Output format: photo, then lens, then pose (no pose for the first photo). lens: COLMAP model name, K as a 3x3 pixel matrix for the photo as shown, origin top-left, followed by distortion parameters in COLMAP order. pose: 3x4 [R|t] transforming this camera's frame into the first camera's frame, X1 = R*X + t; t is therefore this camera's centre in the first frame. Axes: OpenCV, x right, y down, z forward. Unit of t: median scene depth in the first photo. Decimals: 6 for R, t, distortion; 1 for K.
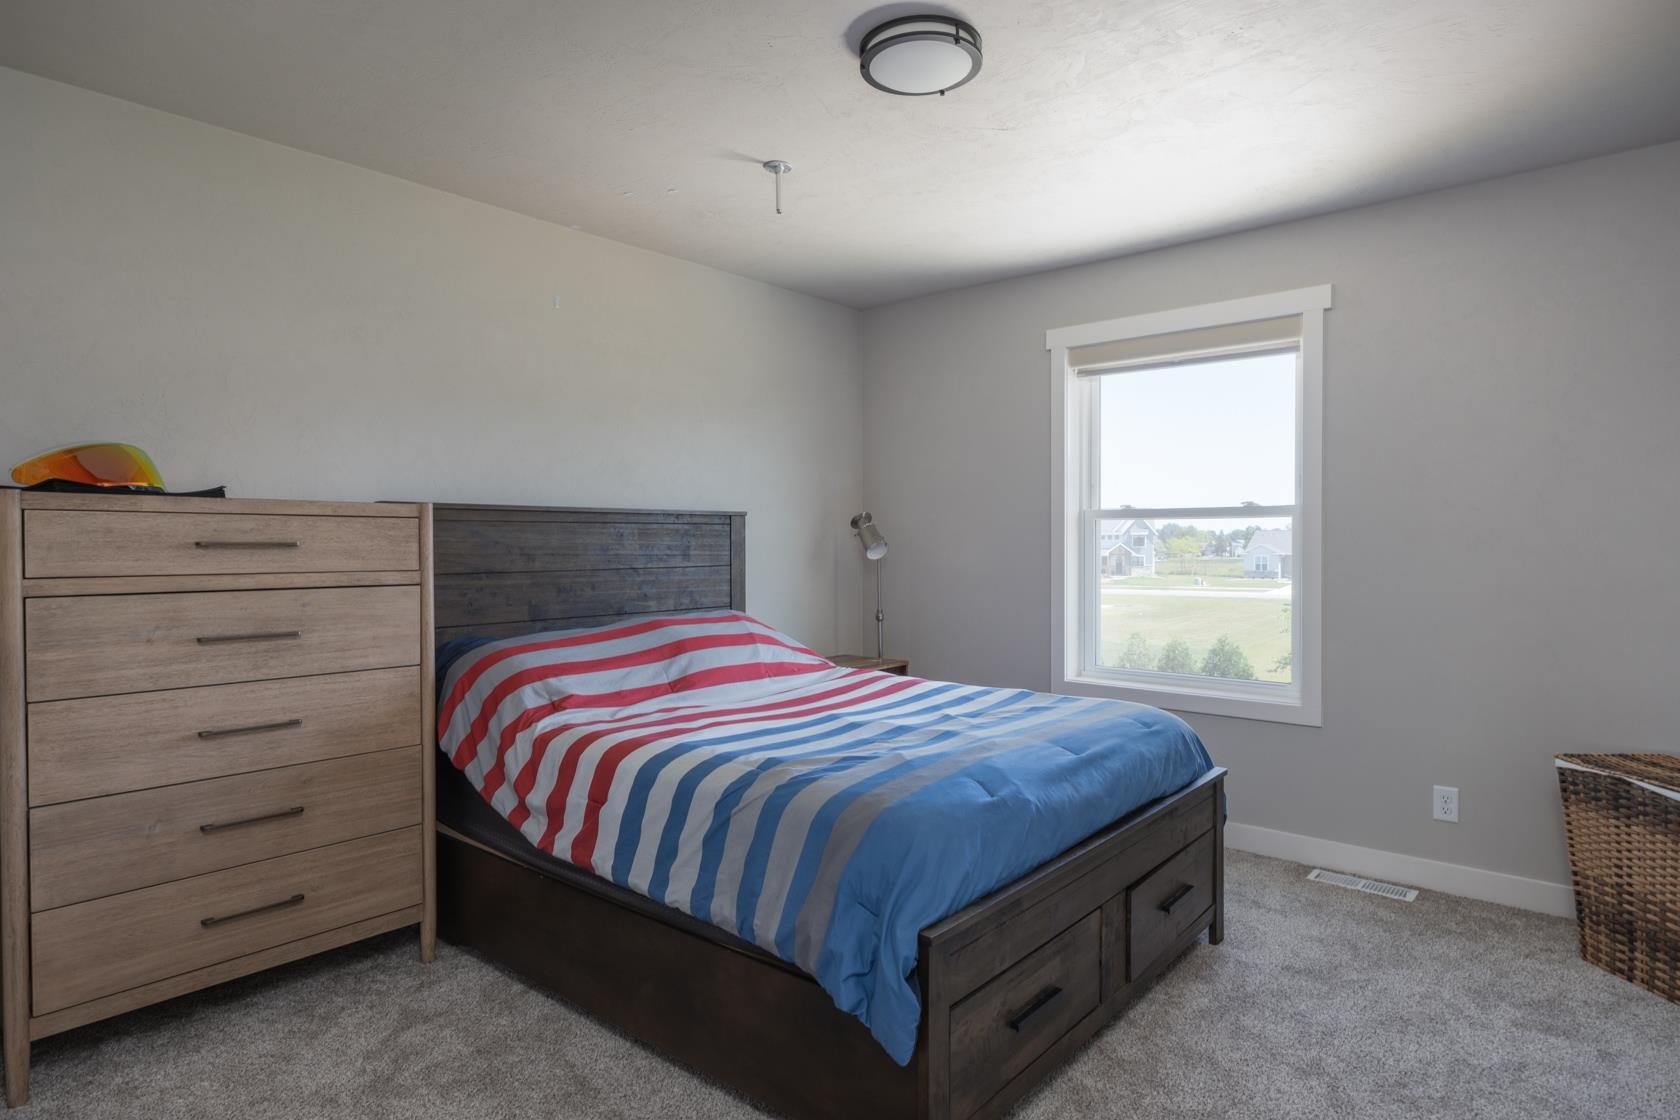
lens RADIAL K [[954.6, 0, 836.3], [0, 954.6, 560.0], [0, 0, 1]] dist [0.004888, 0.000451]
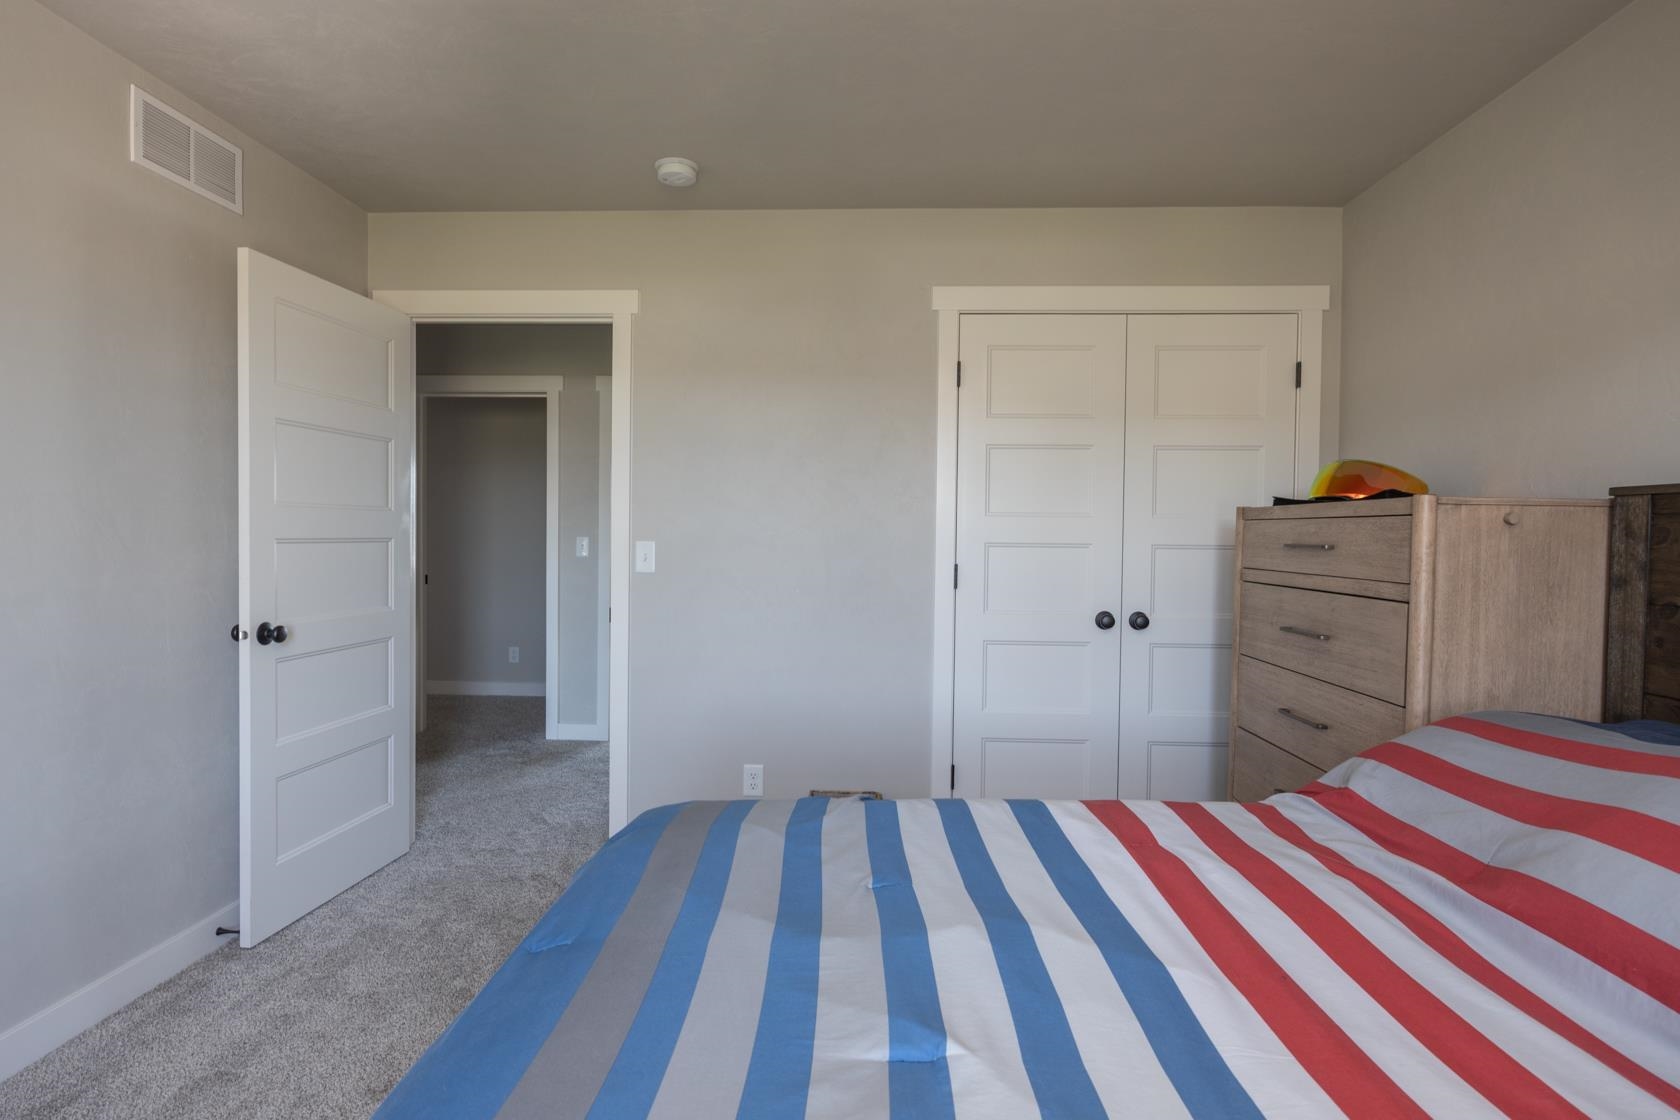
lens RADIAL K [[987.9, 0, 840.5], [0, 987.9, 555.9], [0, 0, 1]] dist [0.001676, 0.000093]
pose [[-0.789506, 0.007949, -0.613692, 0.428894], [-0.020356, 0.999027, 0.039129, -0.035086], [0.613406, 0.043384, -0.788575, 1.412361]]
